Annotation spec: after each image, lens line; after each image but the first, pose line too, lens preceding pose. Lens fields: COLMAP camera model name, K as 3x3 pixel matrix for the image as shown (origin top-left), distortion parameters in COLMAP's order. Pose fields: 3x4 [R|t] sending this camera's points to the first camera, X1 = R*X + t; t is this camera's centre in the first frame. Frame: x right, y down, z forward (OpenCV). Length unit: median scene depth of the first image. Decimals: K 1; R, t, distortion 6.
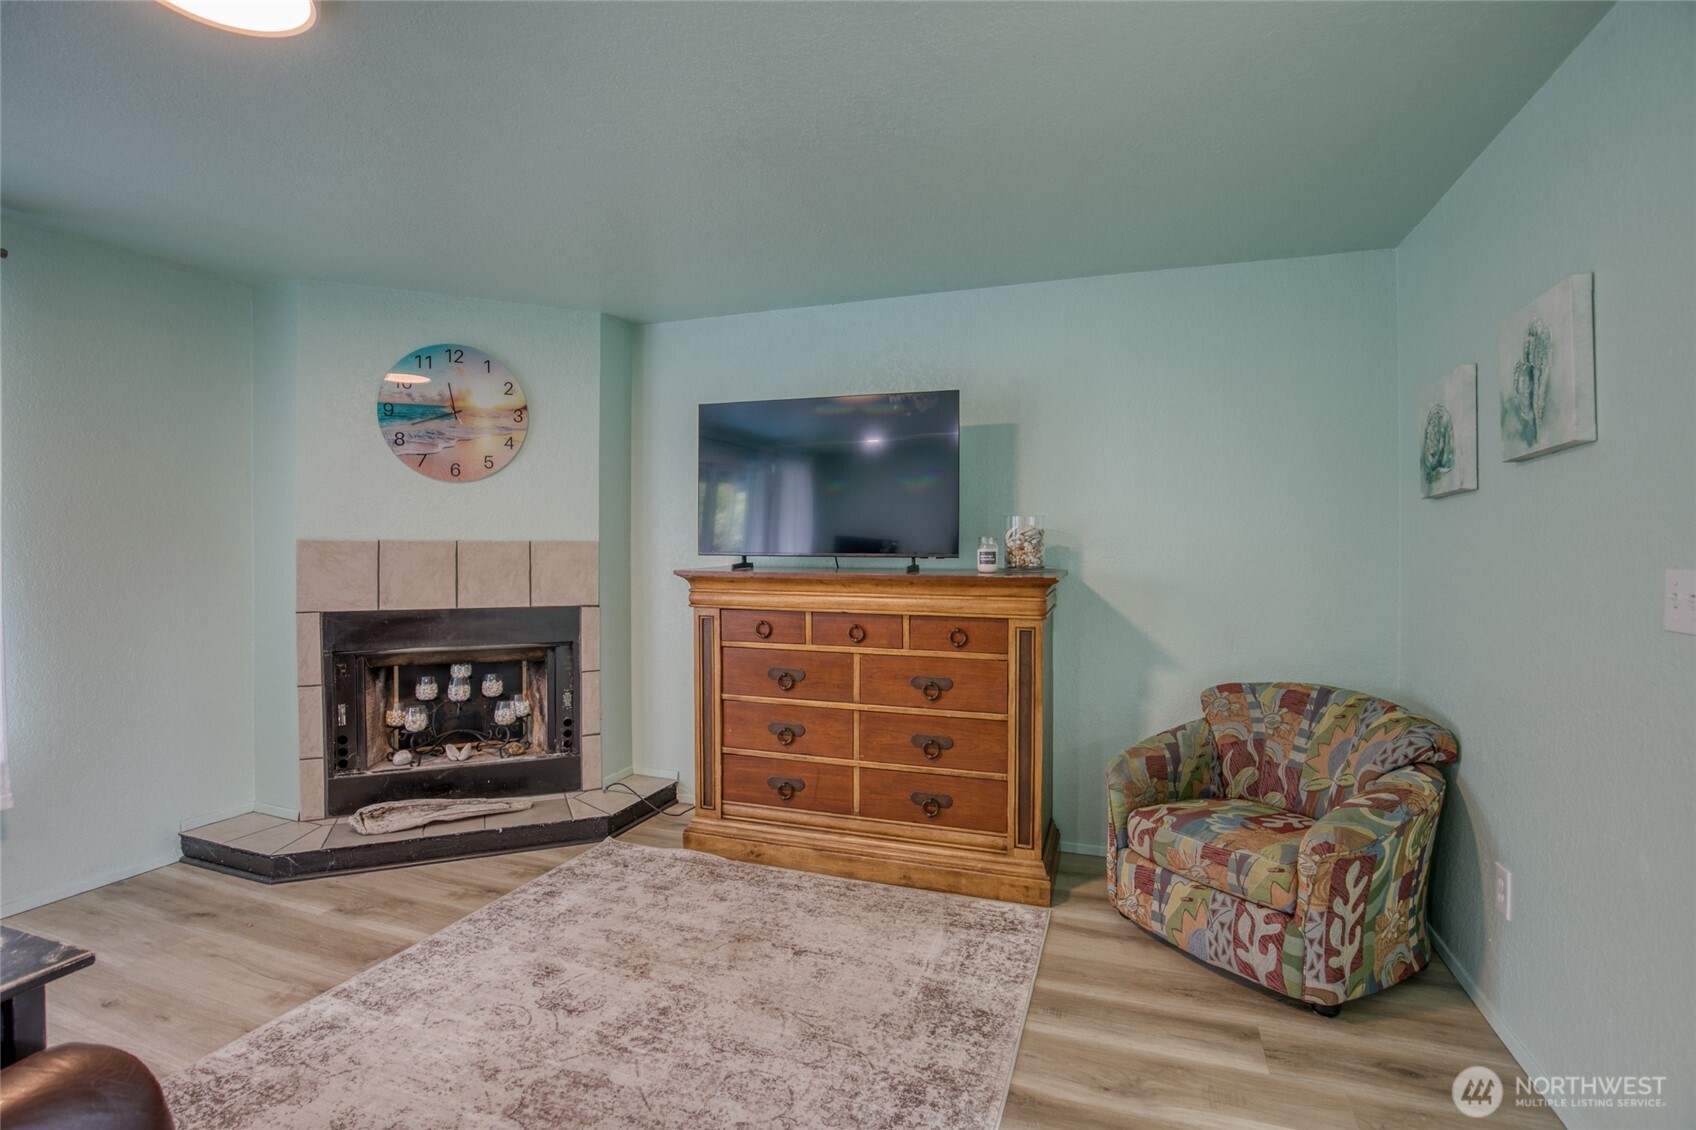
lens RADIAL K [[800.6, 0, 849.2], [0, 800.6, 555.2], [0, 0, 1]] dist [-0.034339, 0.006451]
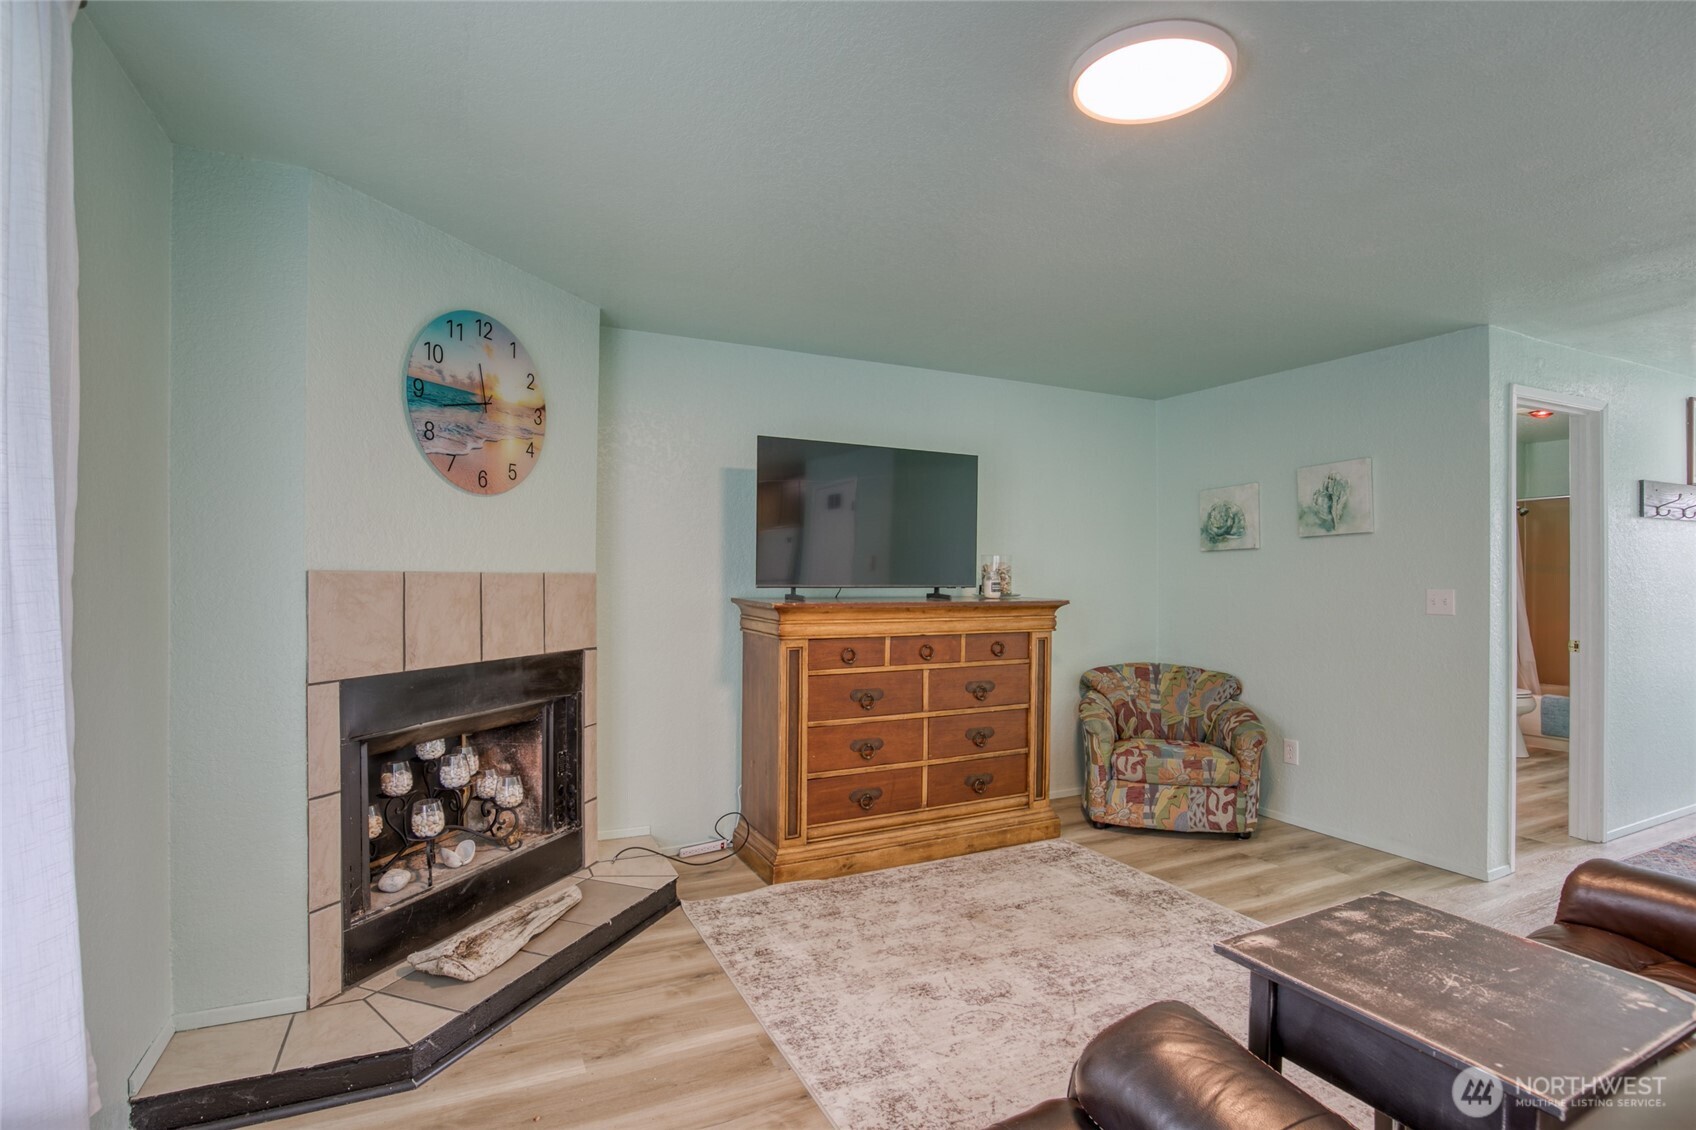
lens RADIAL K [[800.6, 0, 854.1], [0, 800.6, 576.6], [0, 0, 1]] dist [-0.034339, 0.006451]
pose [[0.699914, -0.001750, 0.714225, -0.907330], [0.006345, 0.999973, -0.003768, -0.010755], [-0.714199, 0.007169, 0.699907, 0.248561]]
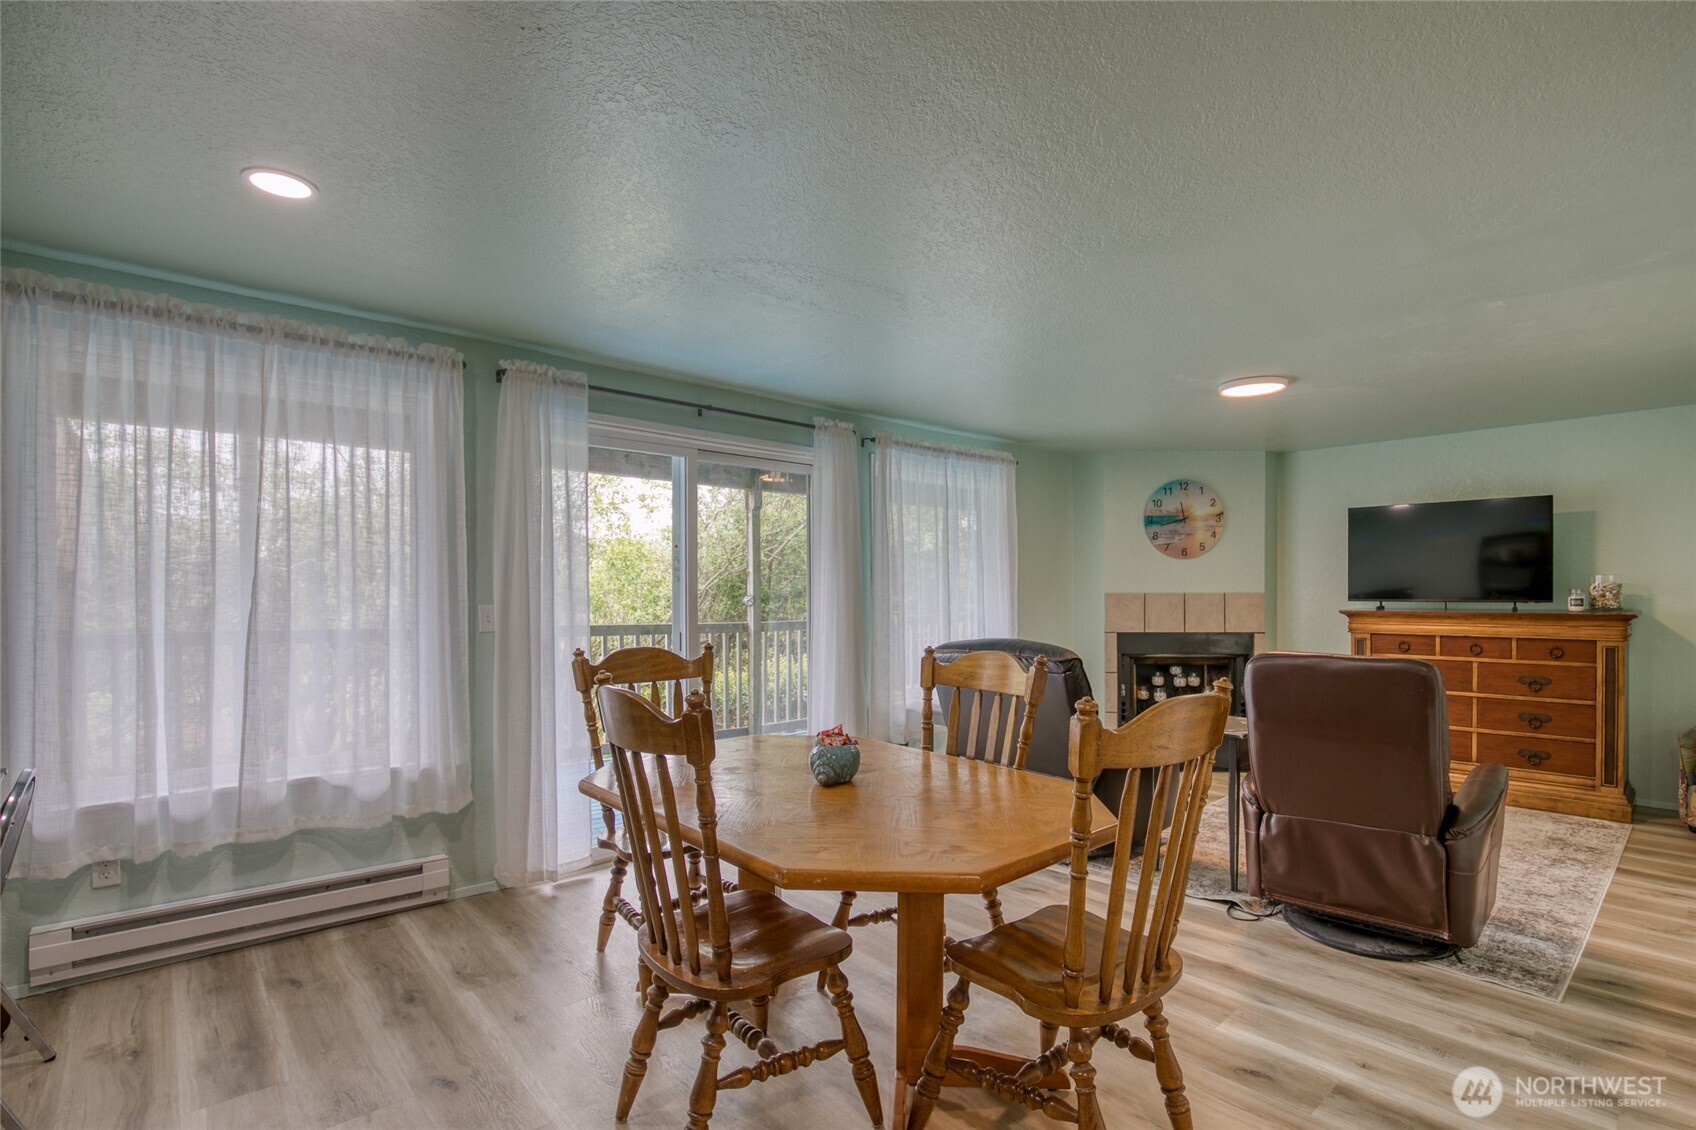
lens RADIAL K [[800.6, 0, 887.7], [0, 800.6, 597.0], [0, 0, 1]] dist [-0.034339, 0.006451]
pose [[0.891500, -0.003761, -0.453005, -0.329285], [0.000798, 0.999977, -0.006730, 0.001496], [0.453020, 0.005639, 0.891483, -0.958519]]
